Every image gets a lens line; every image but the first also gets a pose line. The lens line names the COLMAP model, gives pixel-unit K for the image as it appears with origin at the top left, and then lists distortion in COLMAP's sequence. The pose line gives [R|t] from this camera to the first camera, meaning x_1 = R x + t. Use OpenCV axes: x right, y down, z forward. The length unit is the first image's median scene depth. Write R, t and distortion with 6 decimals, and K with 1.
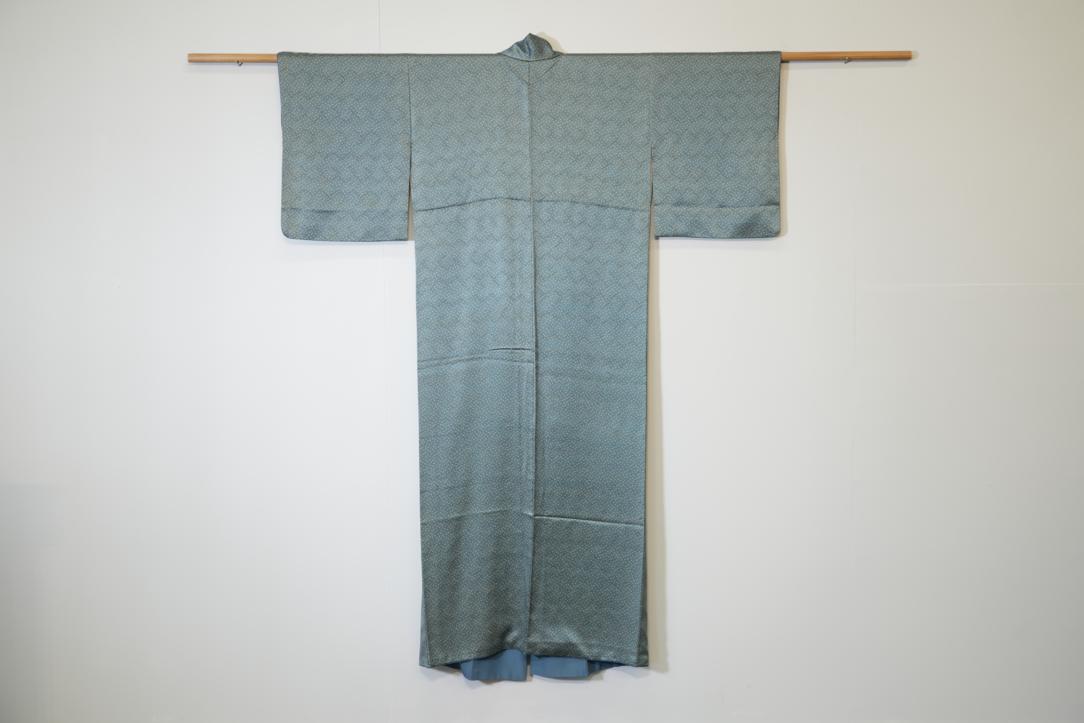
lens RADIAL K [[1387.5, 0, 563.0], [0, 1387.5, 348.9], [0, 0, 1]] dist [-0.052304, 0.000000]
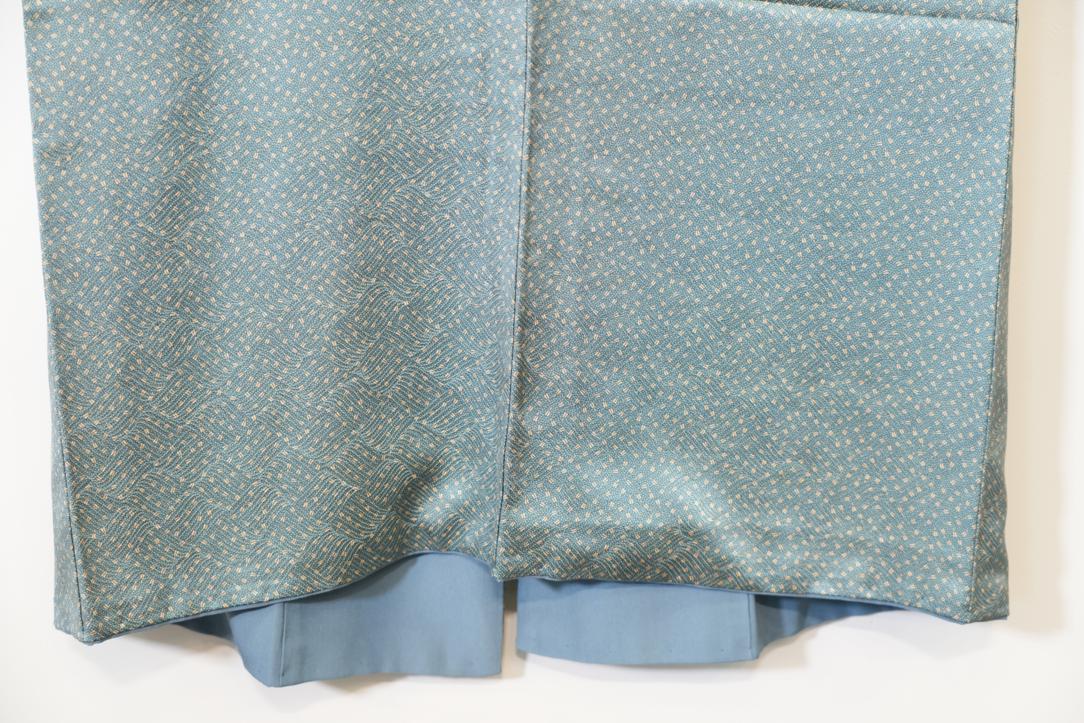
lens RADIAL K [[2010.3, 0, 541.9], [0, 2010.3, 360.0], [0, 0, 1]] dist [0.026915, 0.000000]
pose [[0.999699, -0.010856, 0.021993, -0.027069], [0.007372, 0.988244, 0.152708, 0.130846], [-0.023392, -0.152500, 0.988027, 0.662242]]
